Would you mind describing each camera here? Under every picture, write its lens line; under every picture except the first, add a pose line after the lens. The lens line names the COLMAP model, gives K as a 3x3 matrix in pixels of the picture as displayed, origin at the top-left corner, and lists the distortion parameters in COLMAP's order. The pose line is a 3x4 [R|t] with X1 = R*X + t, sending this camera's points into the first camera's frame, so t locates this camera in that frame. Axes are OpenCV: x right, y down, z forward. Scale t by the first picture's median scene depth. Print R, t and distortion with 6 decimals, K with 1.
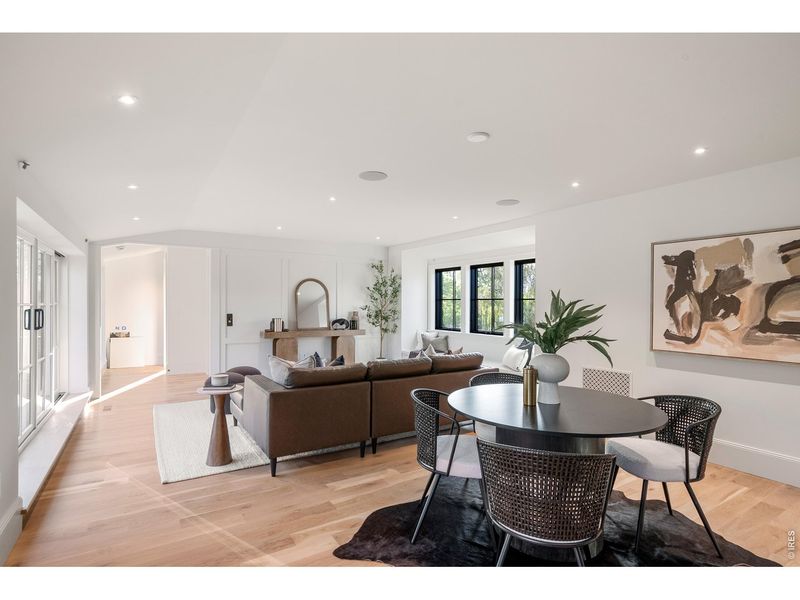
lens RADIAL K [[381.4, 0, 399.1], [0, 381.4, 307.2], [0, 0, 1]] dist [-0.002834, -0.000472]
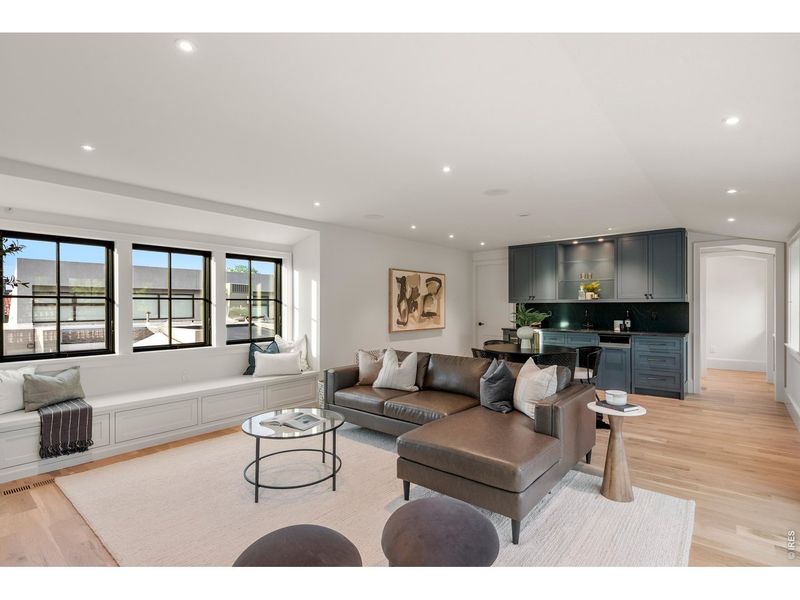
lens RADIAL K [[381.4, 0, 399.1], [0, 381.4, 307.2], [0, 0, 1]] dist [-0.002834, -0.000472]
pose [[-0.268547, -0.005103, 0.963253, -1.082227], [0.016369, 0.999817, 0.009860, -0.014789], [-0.963127, 0.018415, -0.268415, 1.586568]]
